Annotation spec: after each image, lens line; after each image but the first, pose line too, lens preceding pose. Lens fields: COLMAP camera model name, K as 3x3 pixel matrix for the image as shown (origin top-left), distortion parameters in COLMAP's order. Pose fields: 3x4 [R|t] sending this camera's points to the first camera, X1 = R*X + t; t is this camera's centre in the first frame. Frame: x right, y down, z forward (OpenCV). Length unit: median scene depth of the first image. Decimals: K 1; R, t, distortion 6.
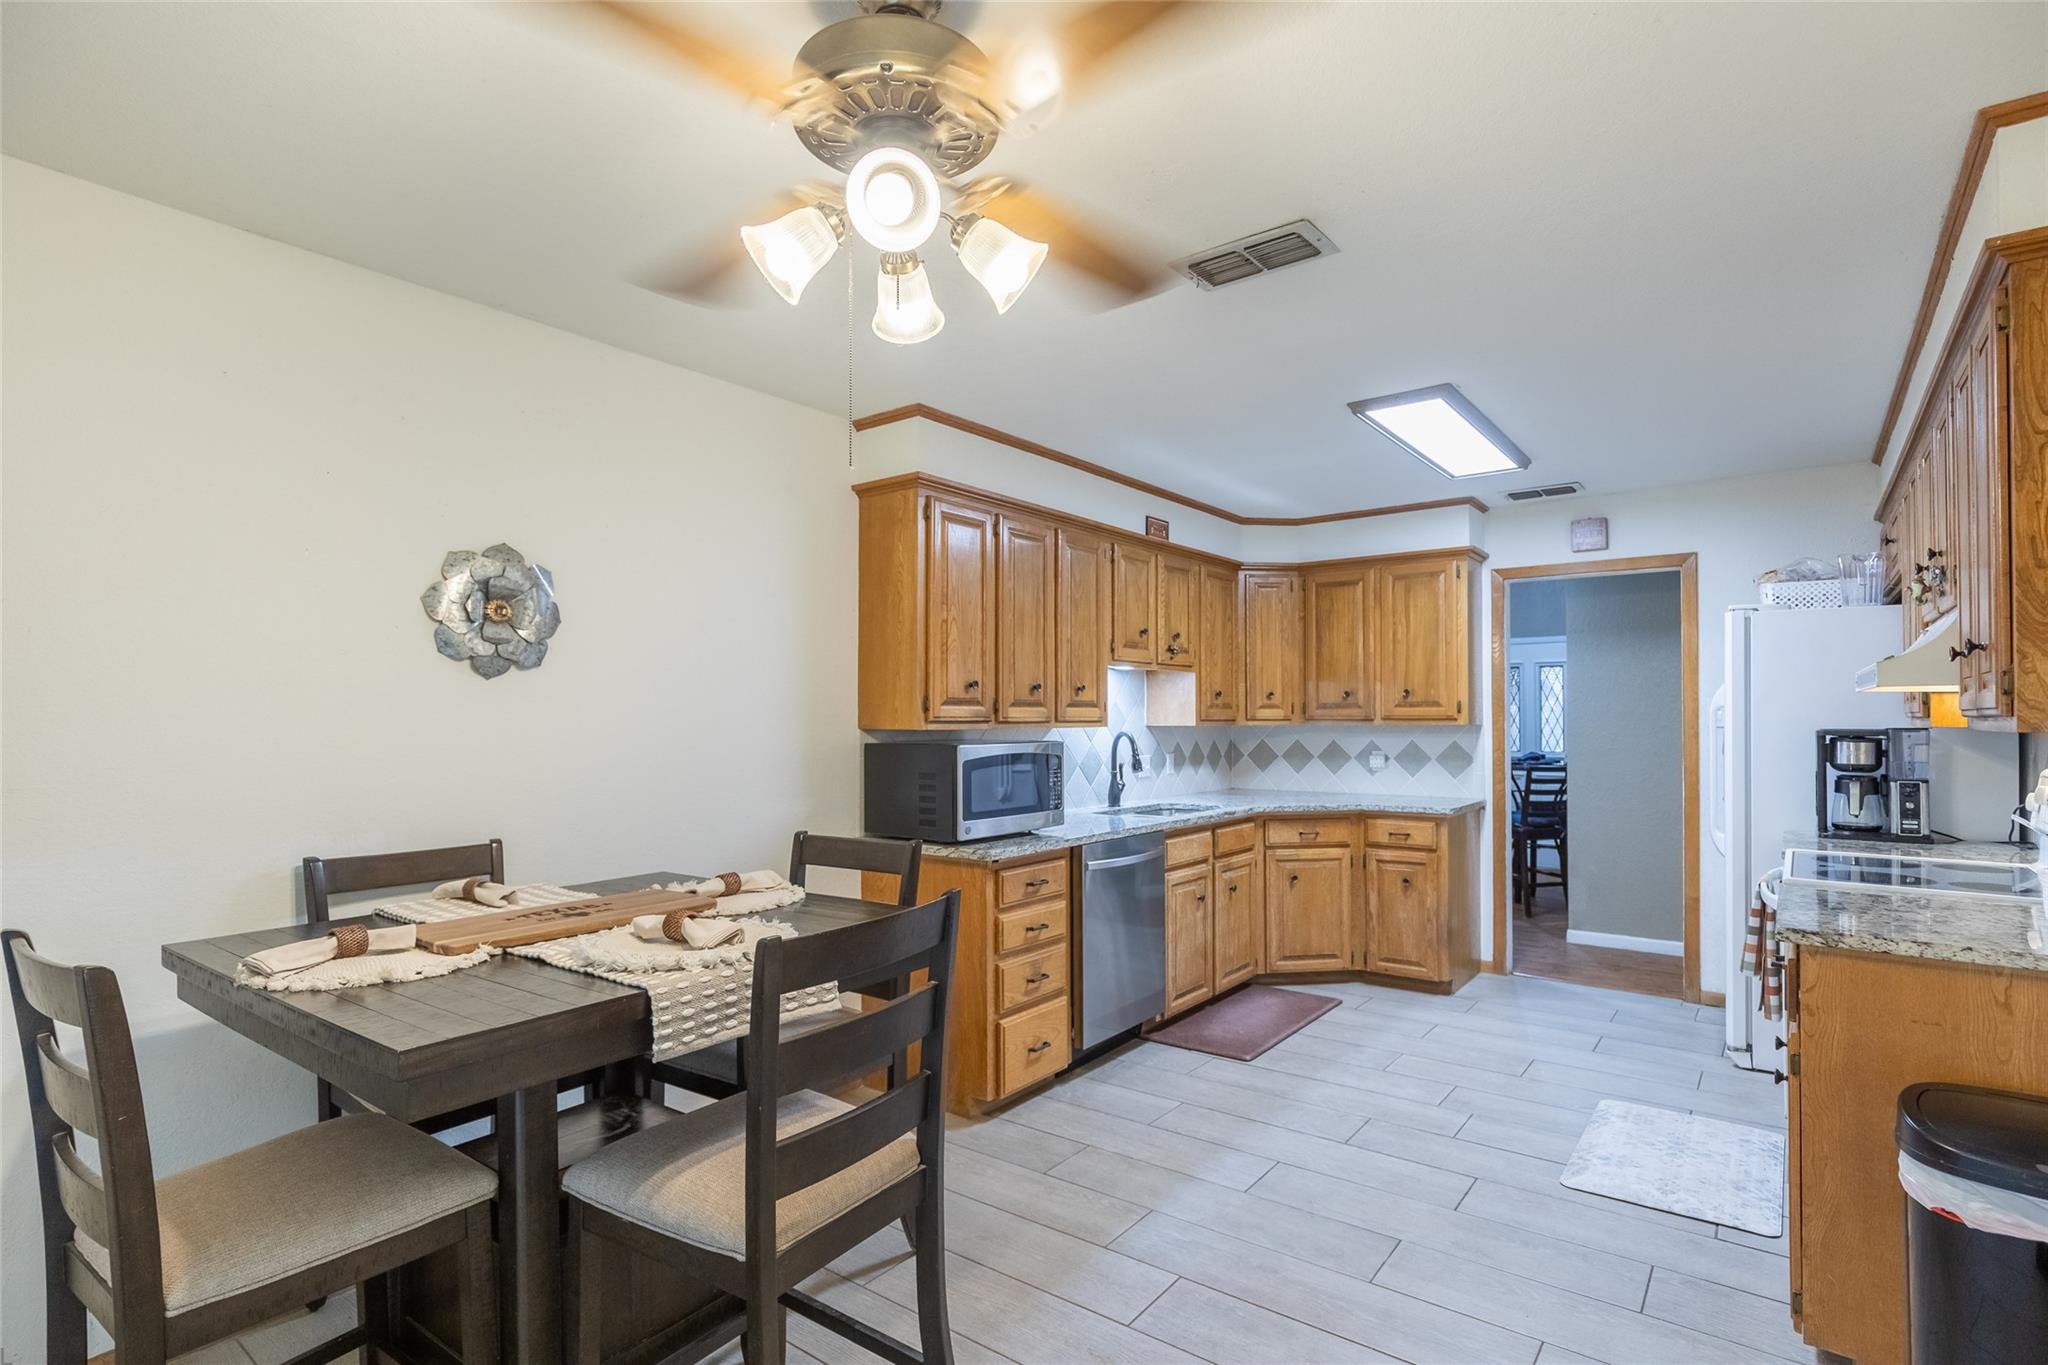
lens RADIAL K [[1009.1, 0, 1021.0], [0, 1009.1, 705.7], [0, 0, 1]] dist [0.000064, -0.000022]
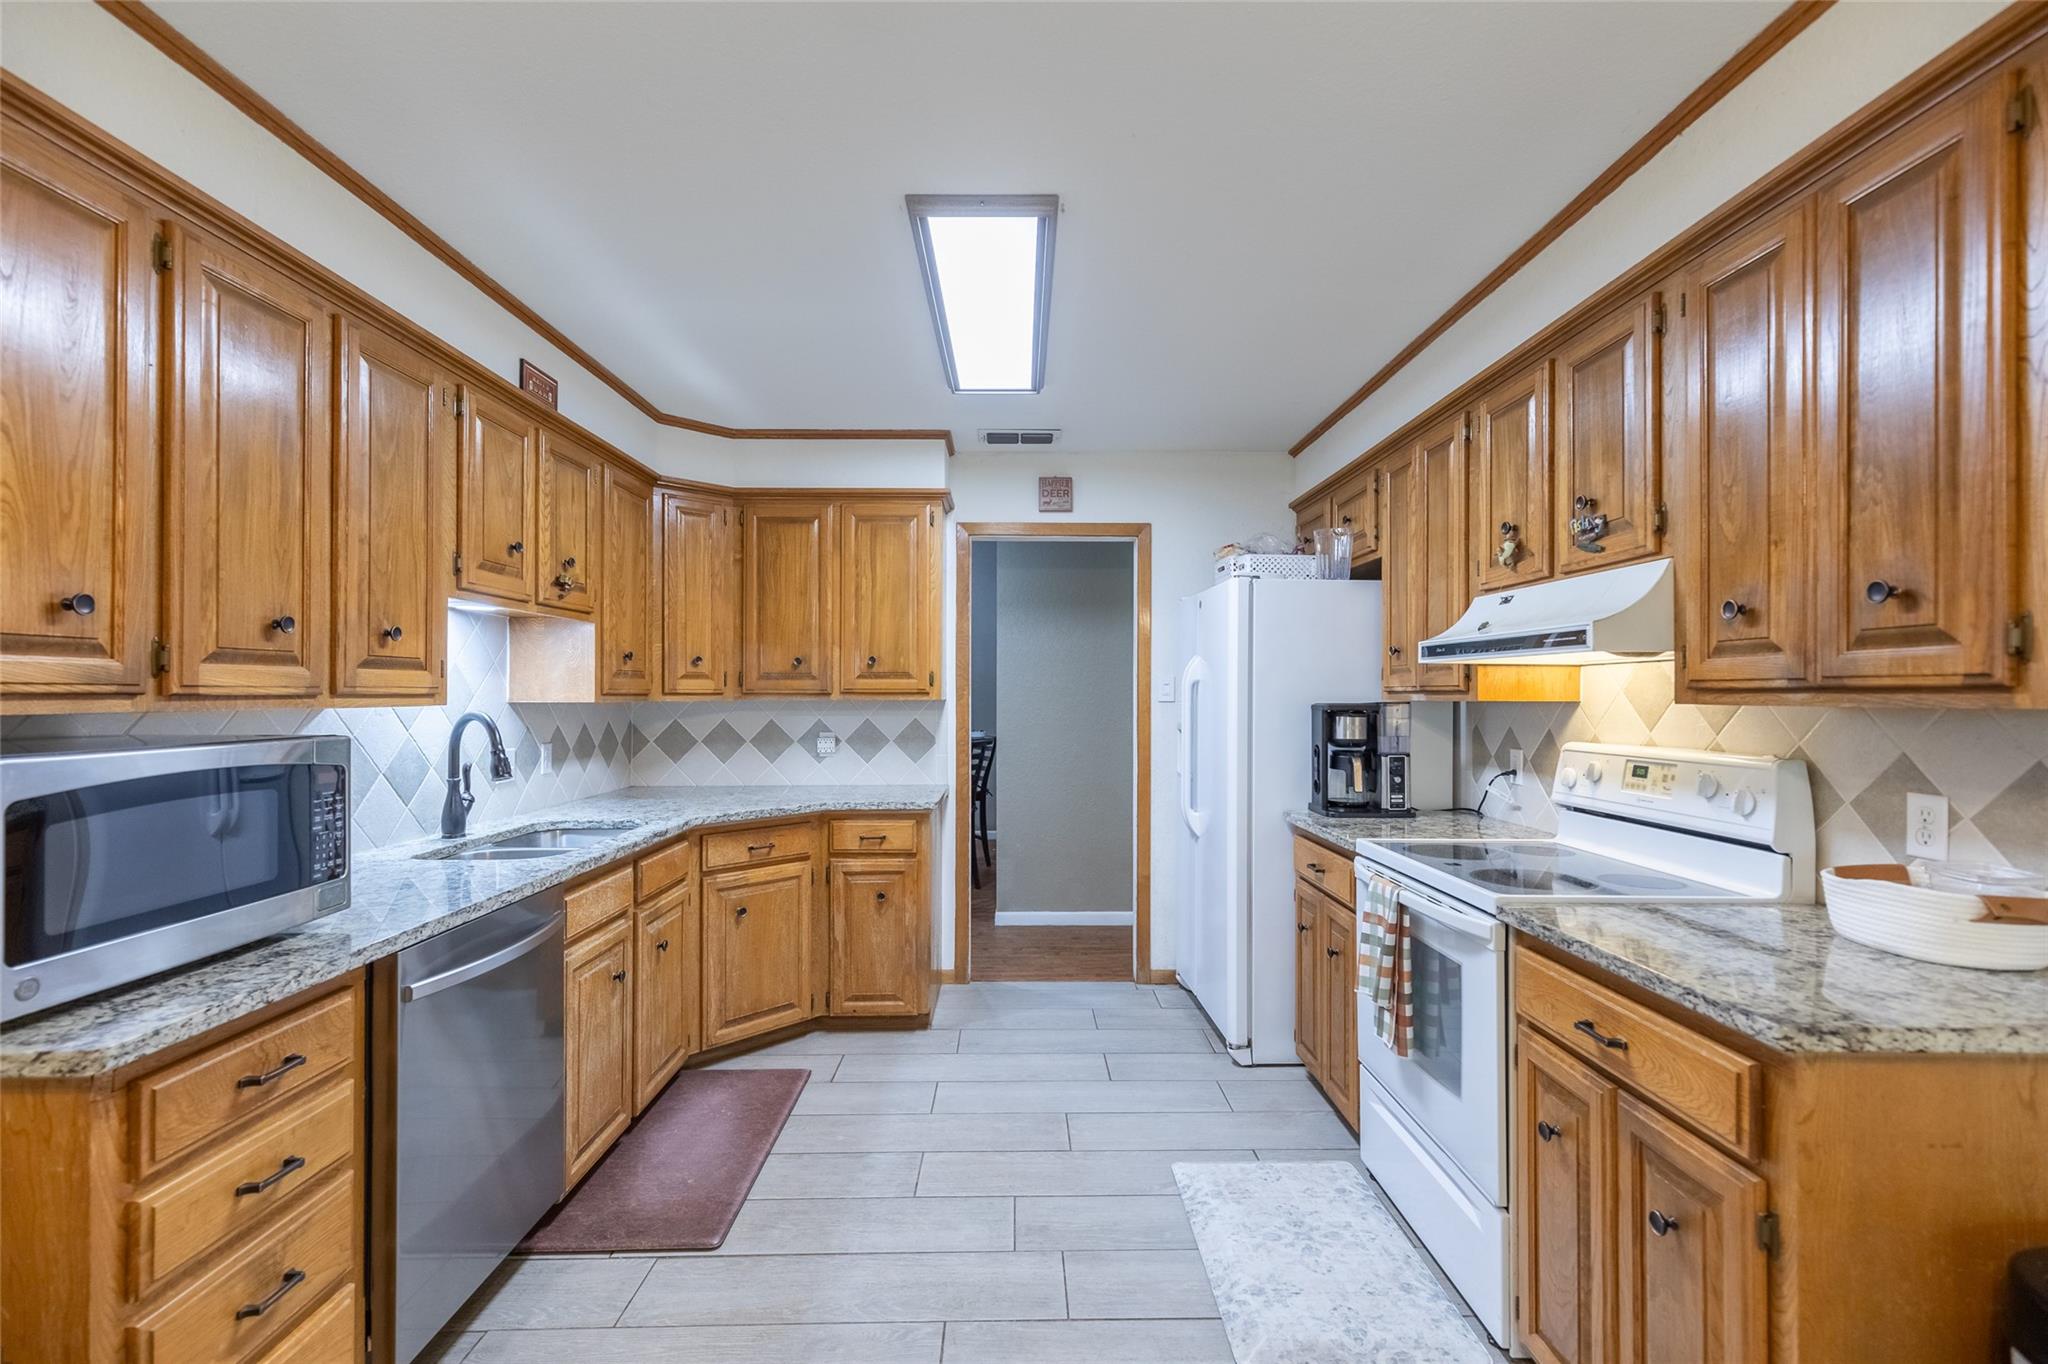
lens RADIAL K [[939.2, 0, 1030.9], [0, 939.2, 689.1], [0, 0, 1]] dist [0.008154, -0.001270]
pose [[0.785575, 0.004794, 0.618748, 0.014586], [-0.008885, 0.999954, 0.003533, 0.006589], [-0.618703, -0.008273, 0.785581, 0.347411]]
